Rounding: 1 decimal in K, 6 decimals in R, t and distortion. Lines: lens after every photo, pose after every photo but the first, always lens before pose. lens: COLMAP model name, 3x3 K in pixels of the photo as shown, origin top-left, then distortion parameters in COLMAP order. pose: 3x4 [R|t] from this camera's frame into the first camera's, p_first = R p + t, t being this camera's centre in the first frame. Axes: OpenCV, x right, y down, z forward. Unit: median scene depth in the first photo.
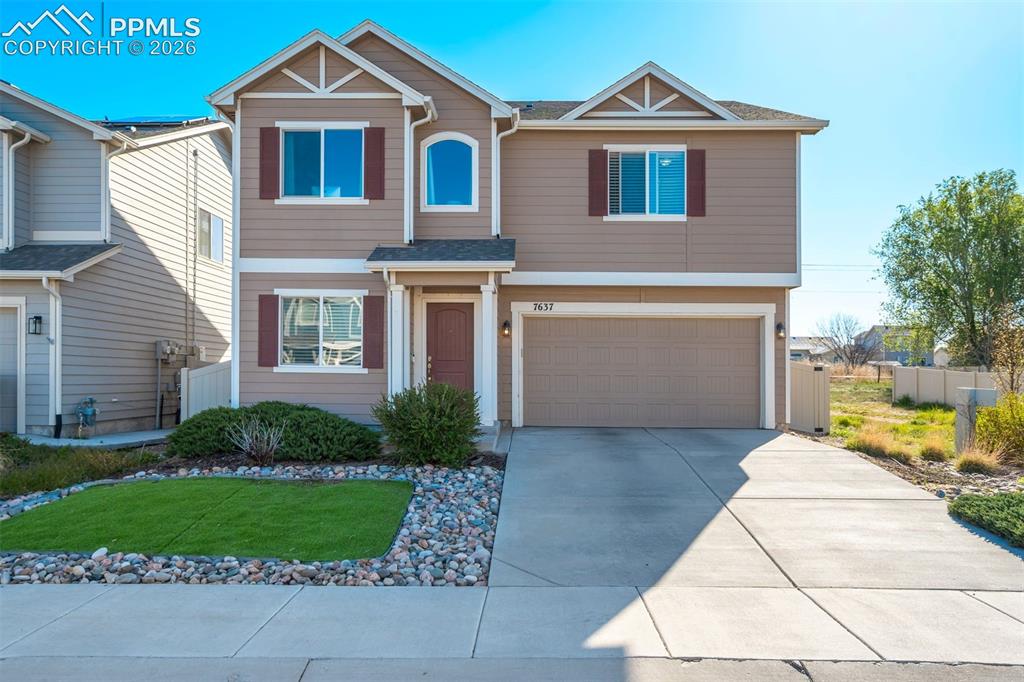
lens RADIAL K [[786.7, 0, 513.2], [0, 786.7, 342.4], [0, 0, 1]] dist [-0.003529, 0.015452]
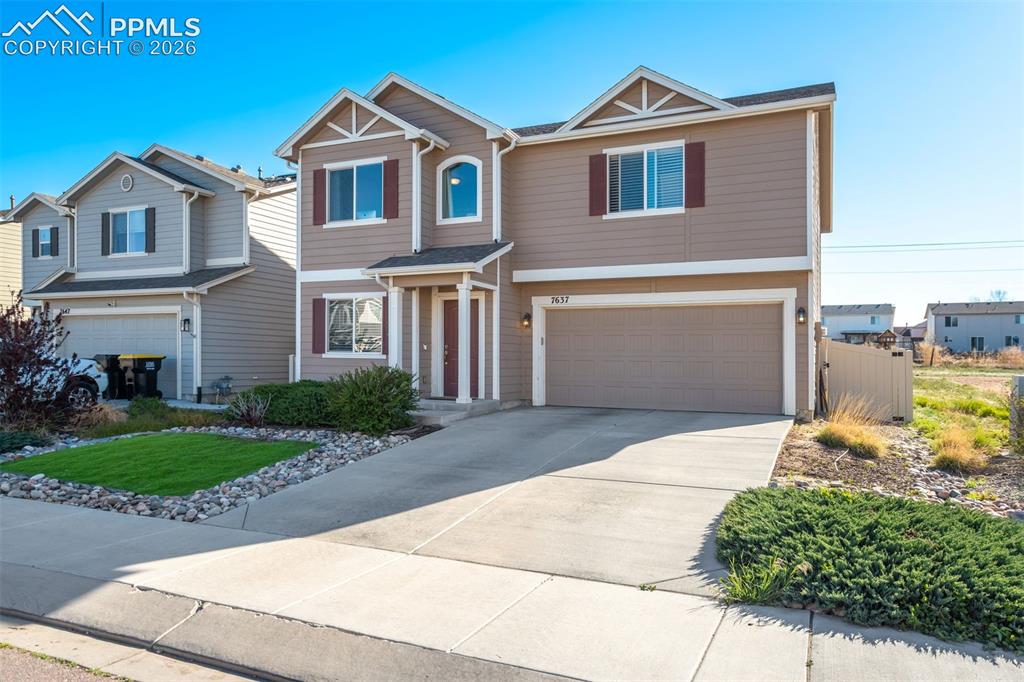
lens RADIAL K [[680.9, 0, 511.9], [0, 680.9, 342.8], [0, 0, 1]] dist [-0.002751, 0.000056]
pose [[0.915661, -0.008035, -0.401871, 0.406828], [0.014779, 0.999797, 0.013685, 0.002289], [0.401679, -0.018471, 0.915594, 0.086398]]
